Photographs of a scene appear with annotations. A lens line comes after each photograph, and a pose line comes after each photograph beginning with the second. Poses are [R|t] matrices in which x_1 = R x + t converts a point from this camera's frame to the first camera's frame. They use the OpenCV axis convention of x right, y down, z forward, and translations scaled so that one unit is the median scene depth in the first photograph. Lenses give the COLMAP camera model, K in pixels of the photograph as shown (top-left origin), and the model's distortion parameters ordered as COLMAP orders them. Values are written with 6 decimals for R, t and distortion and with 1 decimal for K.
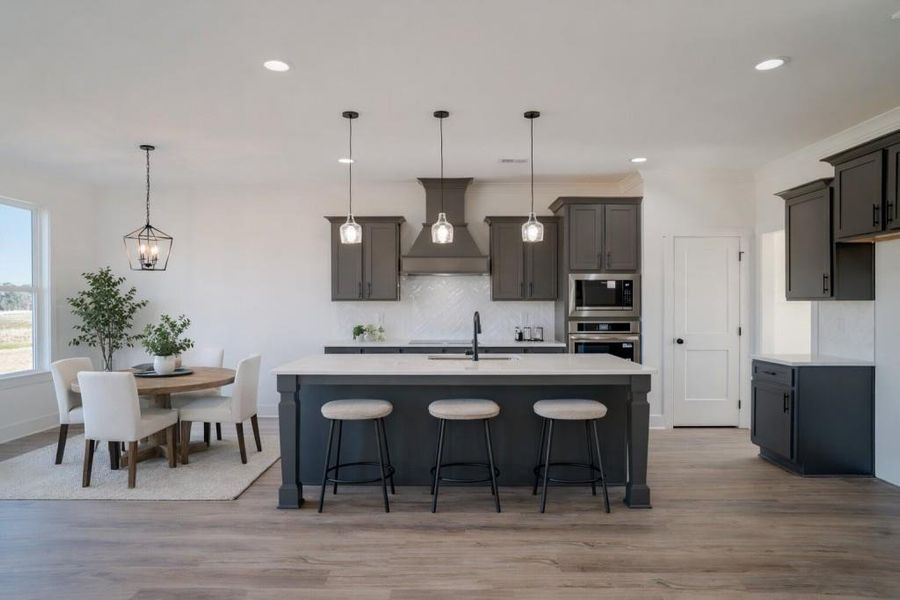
lens RADIAL K [[556.7, 0, 450.0], [0, 556.7, 300.0], [0, 0, 1]] dist [-0.004002, 0.000723]
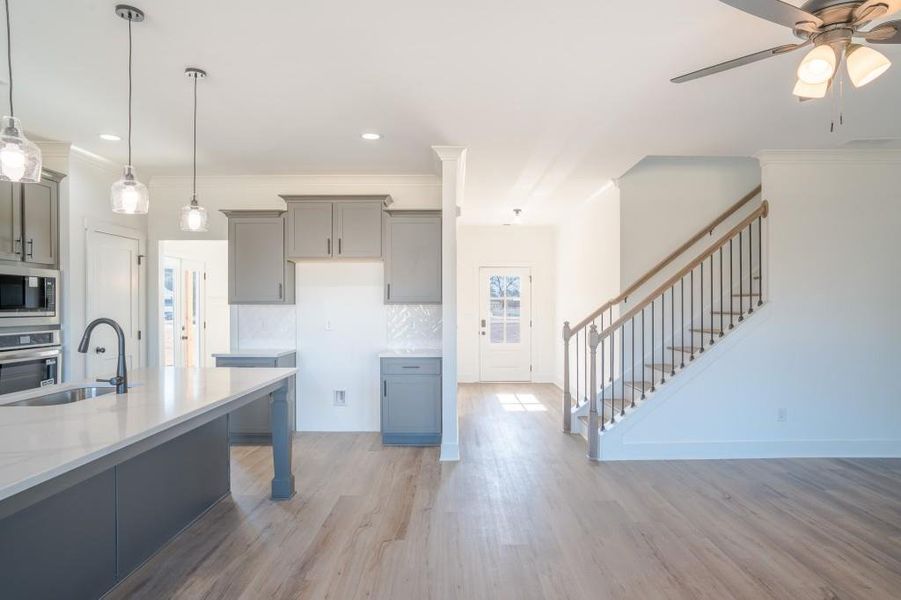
lens RADIAL K [[555.3, 0, 450.5], [0, 555.3, 300.0], [0, 0, 1]] dist [-0.000407, -0.000204]
pose [[0.003219, 0.008511, 0.999959, -0.443307], [-0.001626, 0.999963, -0.008506, 0.001128], [-0.999993, -0.001598, 0.003232, 0.422834]]
